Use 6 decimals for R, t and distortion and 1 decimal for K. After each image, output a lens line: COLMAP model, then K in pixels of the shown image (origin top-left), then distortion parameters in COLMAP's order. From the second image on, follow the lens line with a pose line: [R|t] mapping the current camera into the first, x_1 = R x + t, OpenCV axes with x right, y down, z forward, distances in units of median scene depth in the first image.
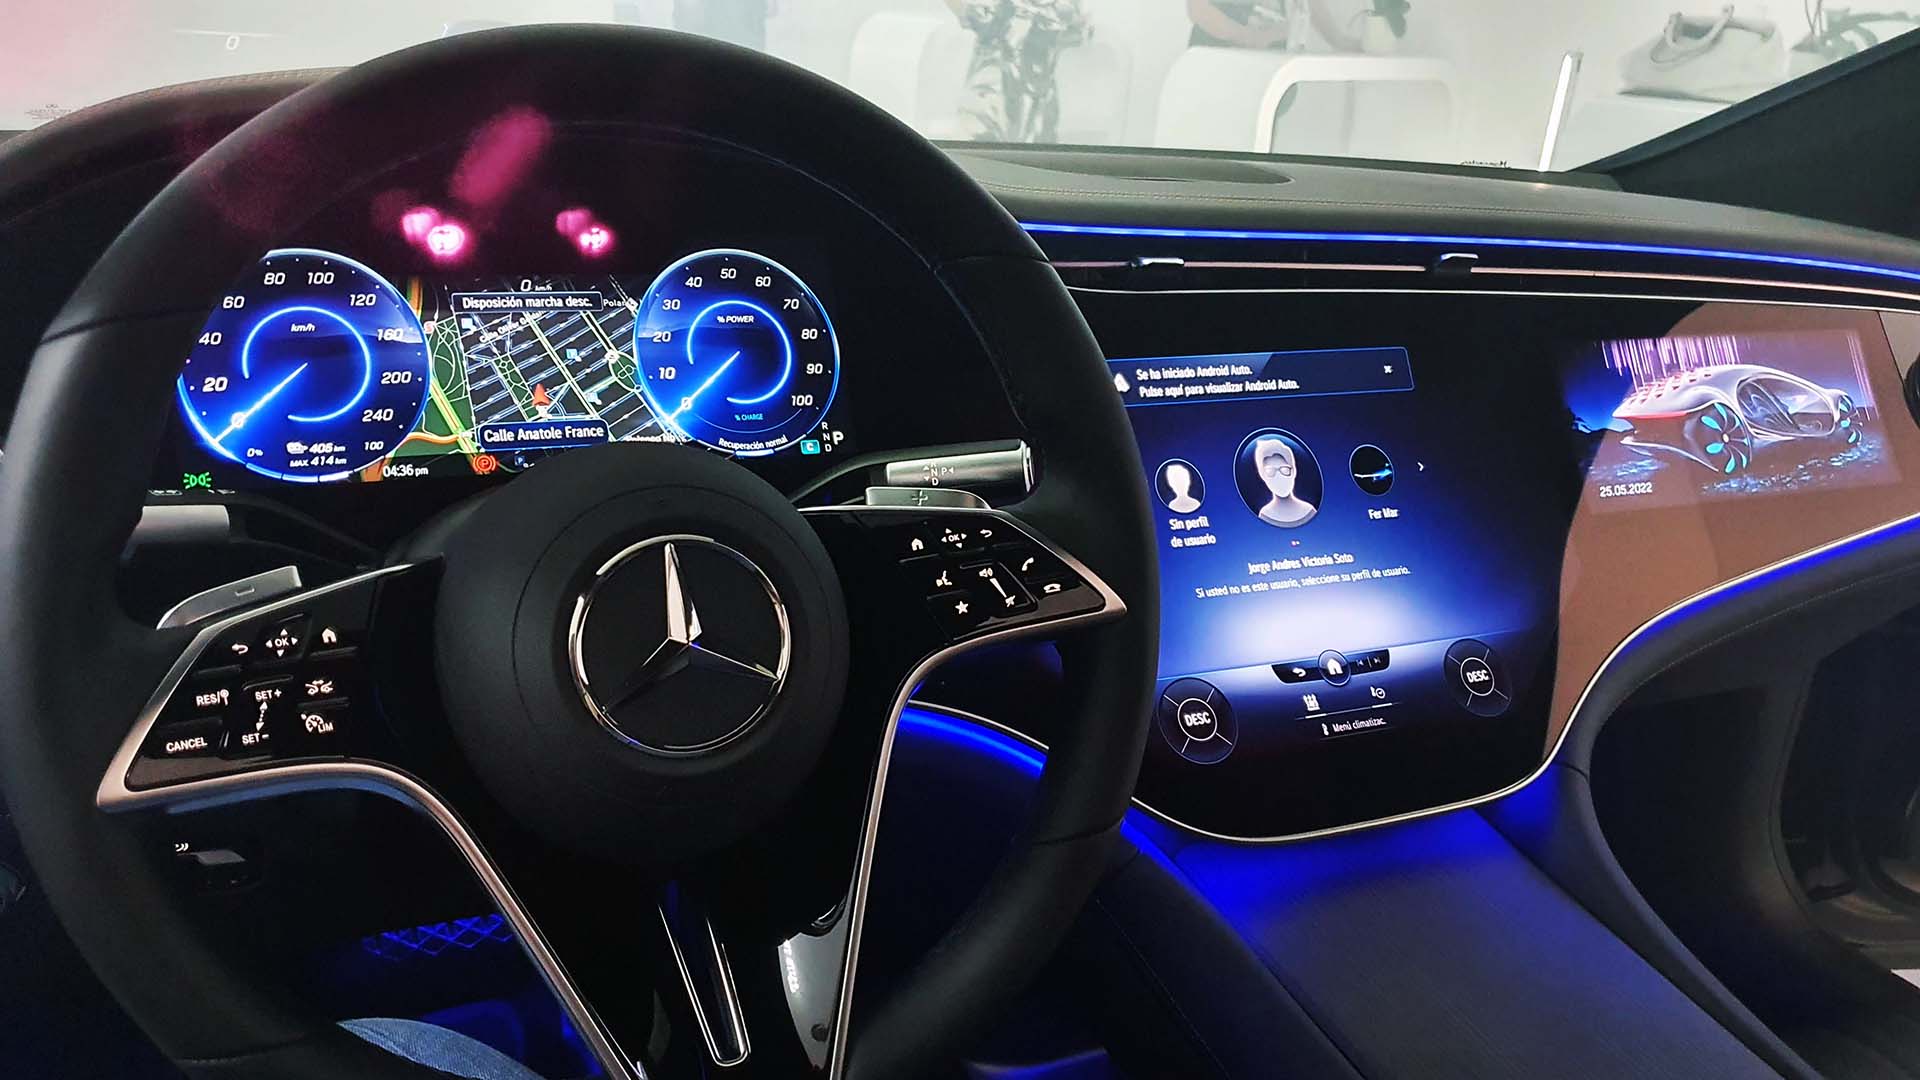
lens RADIAL K [[1524.4, 0, 970.0], [0, 1524.4, 548.4], [0, 0, 1]] dist [0.053152, -0.088478]
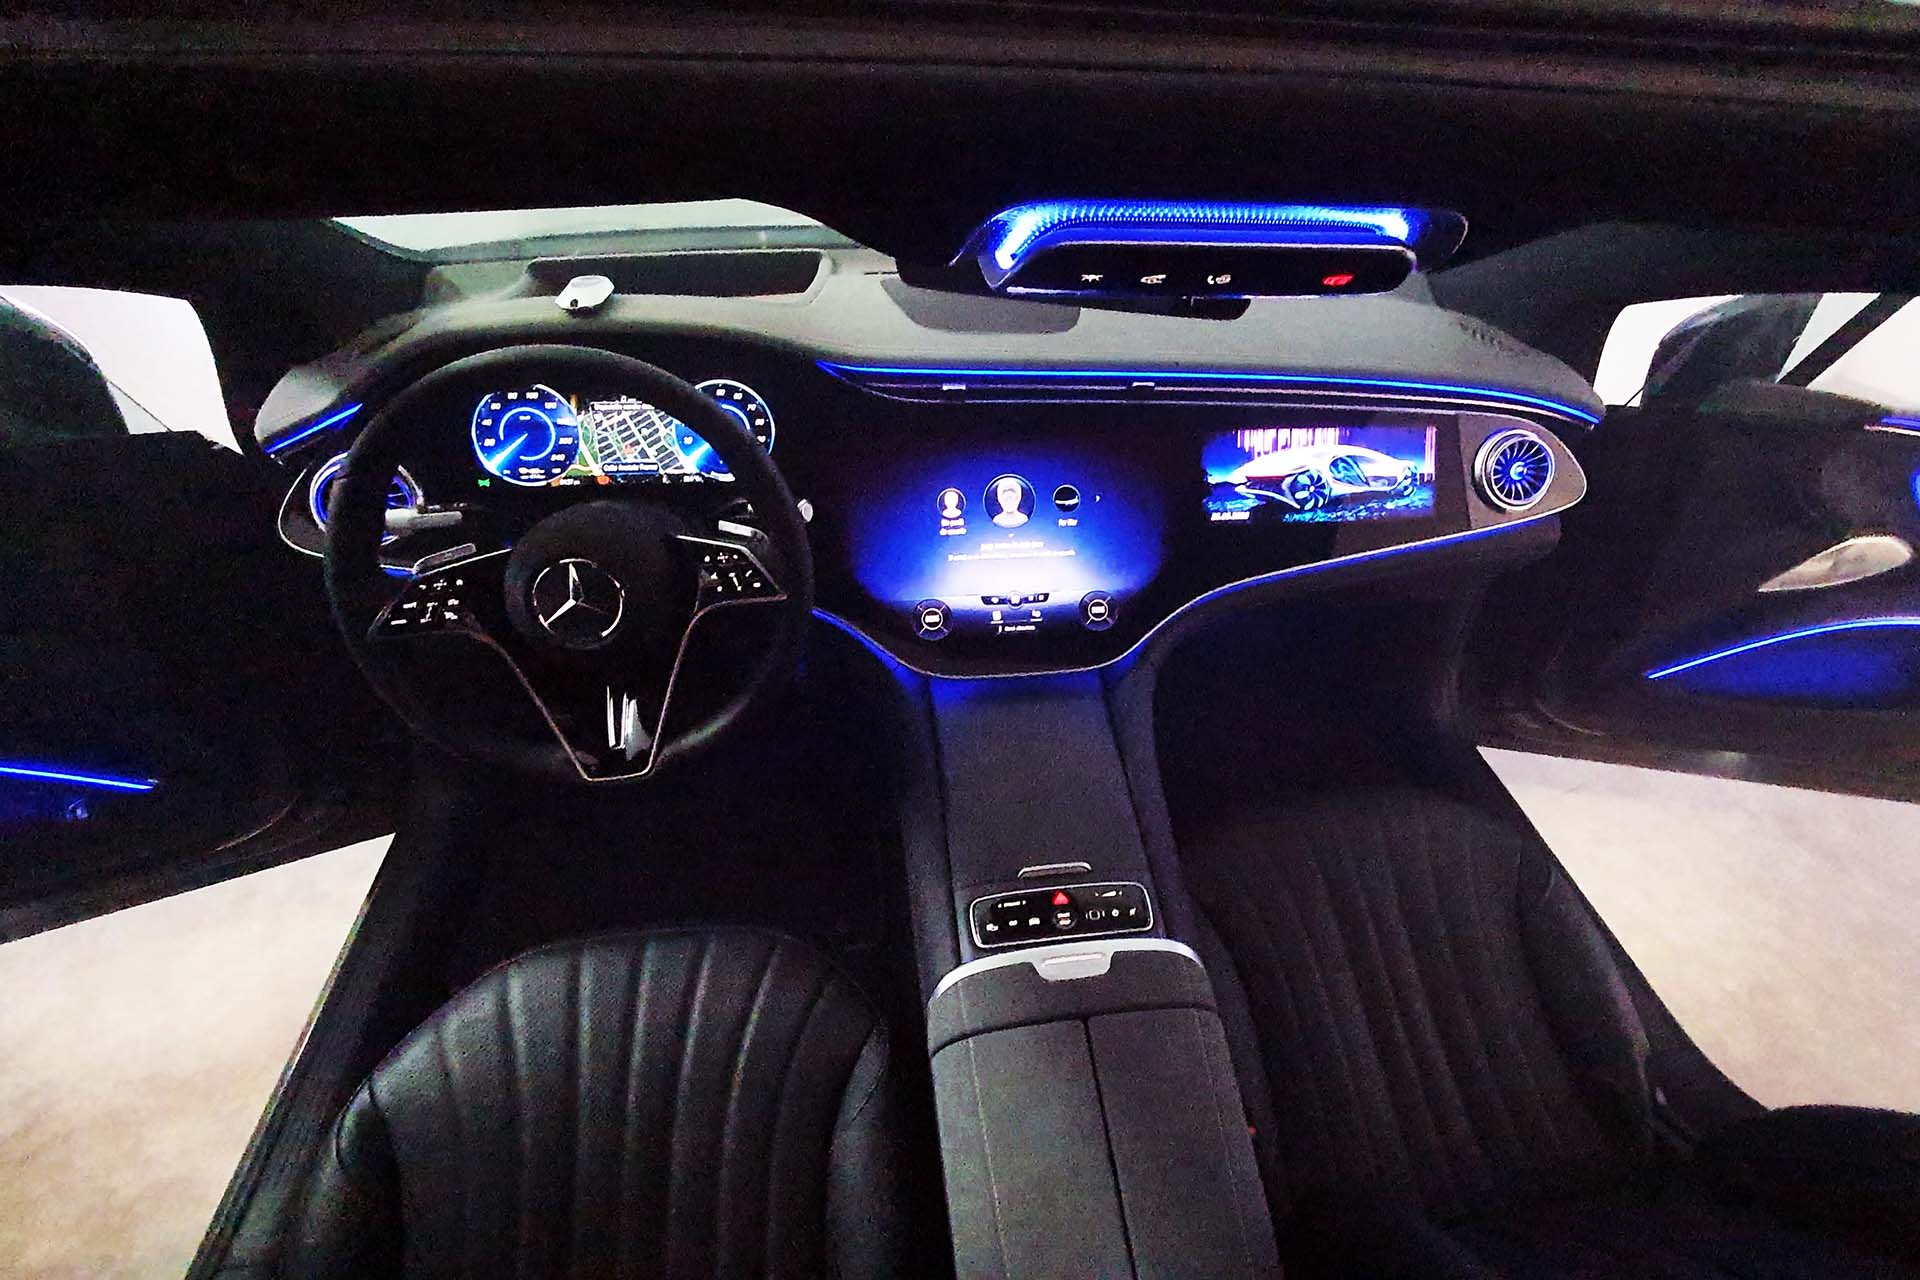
lens RADIAL K [[859.4, 0, 986.5], [0, 859.4, 647.1], [0, 0, 1]] dist [0.003476, -0.000336]
pose [[0.961016, 0.154086, -0.229576, 0.508295], [-0.080916, 0.950700, 0.299368, -0.219854], [0.264386, -0.269121, 0.926107, -0.113752]]
